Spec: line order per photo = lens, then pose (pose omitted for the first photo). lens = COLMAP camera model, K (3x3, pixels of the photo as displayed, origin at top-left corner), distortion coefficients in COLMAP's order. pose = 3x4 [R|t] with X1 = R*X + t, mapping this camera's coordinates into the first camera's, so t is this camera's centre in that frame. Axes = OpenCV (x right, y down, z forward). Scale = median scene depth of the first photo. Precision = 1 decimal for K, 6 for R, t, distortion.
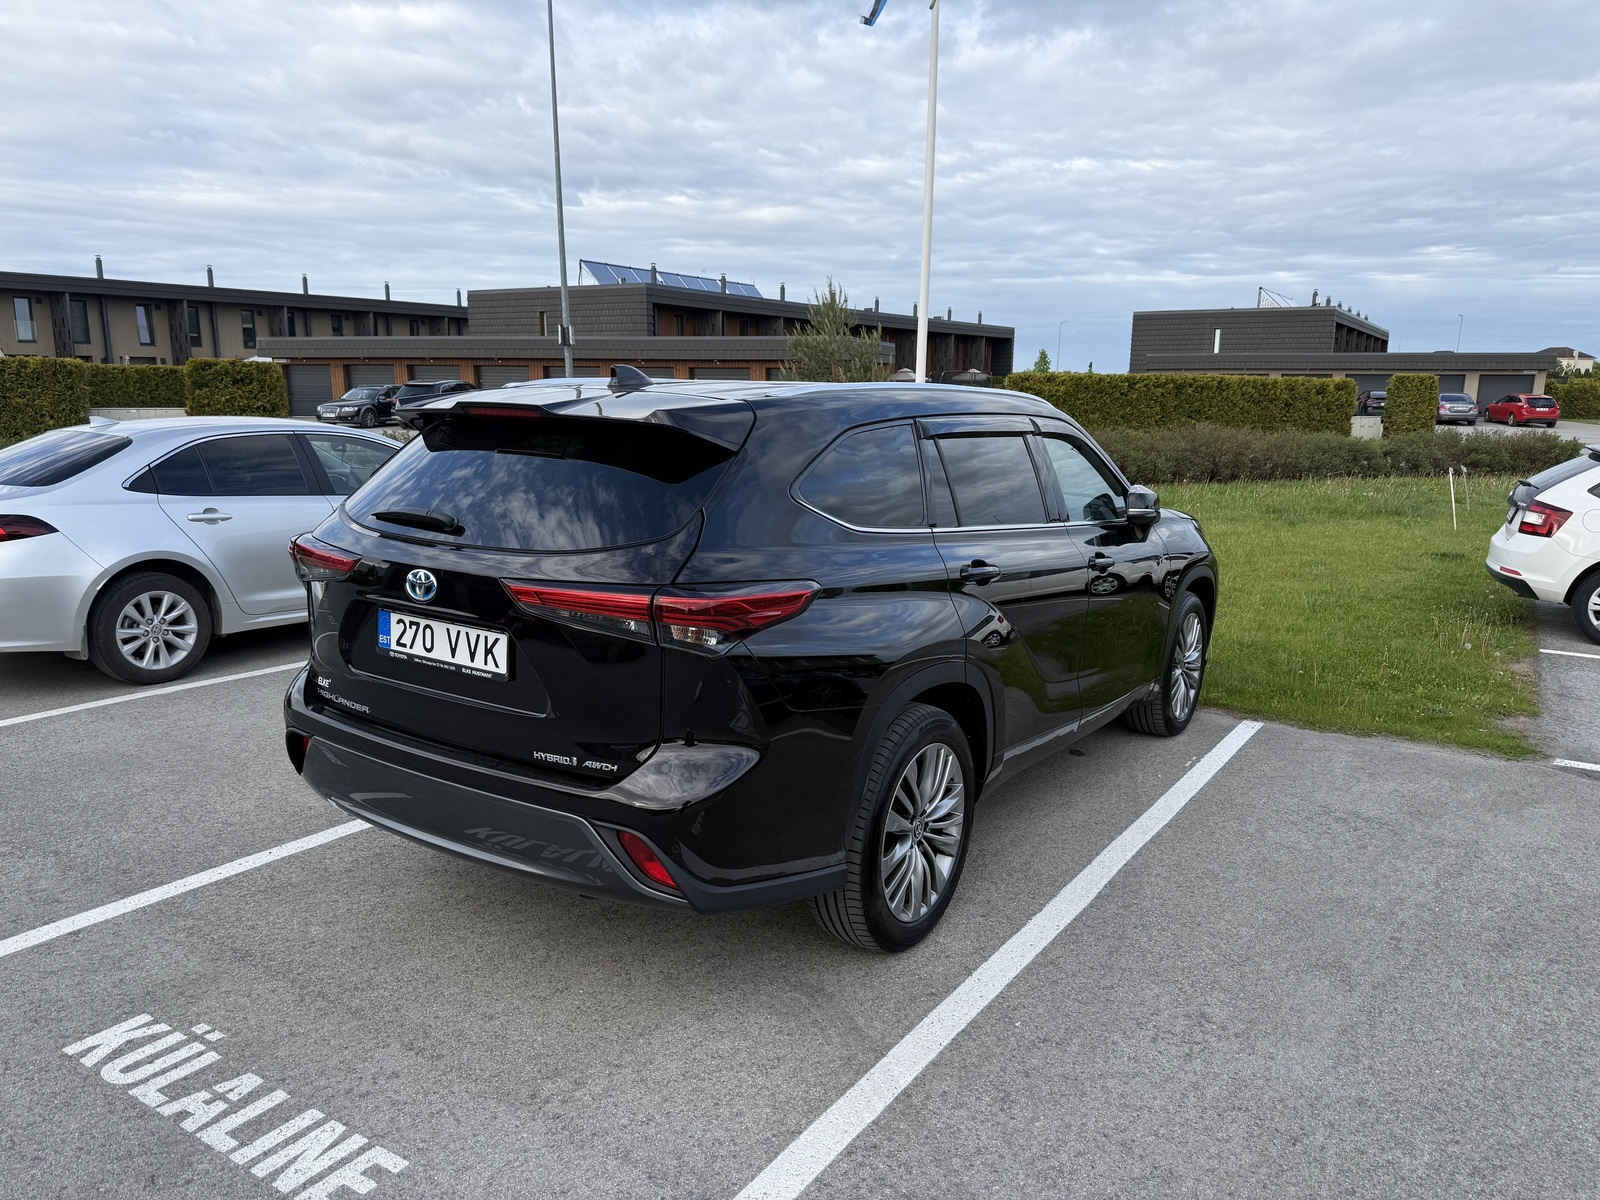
lens RADIAL K [[1136.3, 0, 794.9], [0, 1136.3, 602.2], [0, 0, 1]] dist [0.000037, 0.001359]
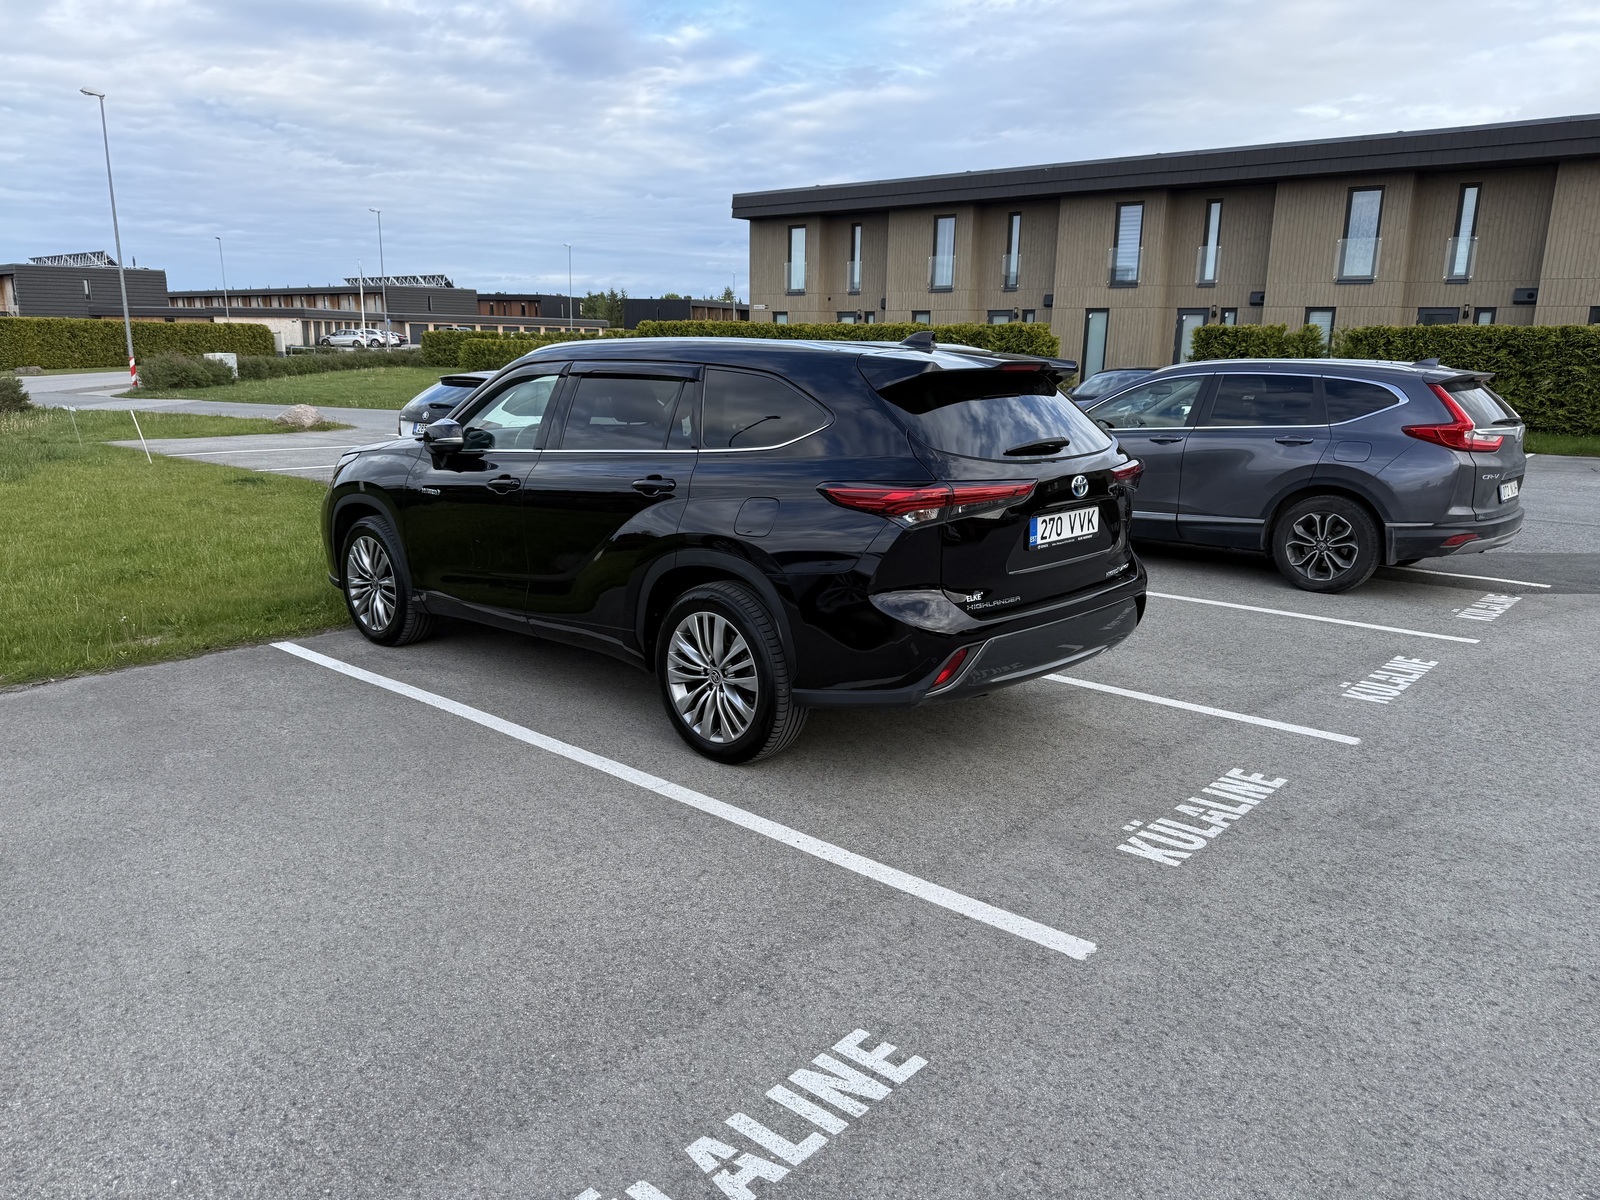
lens RADIAL K [[1136.3, 0, 794.9], [0, 1136.3, 602.2], [0, 0, 1]] dist [0.000037, 0.001359]
pose [[0.159545, -0.251375, 0.954650, -1.799991], [0.141683, 0.962856, 0.229857, -0.256937], [-0.976971, 0.098585, 0.189234, 1.089106]]
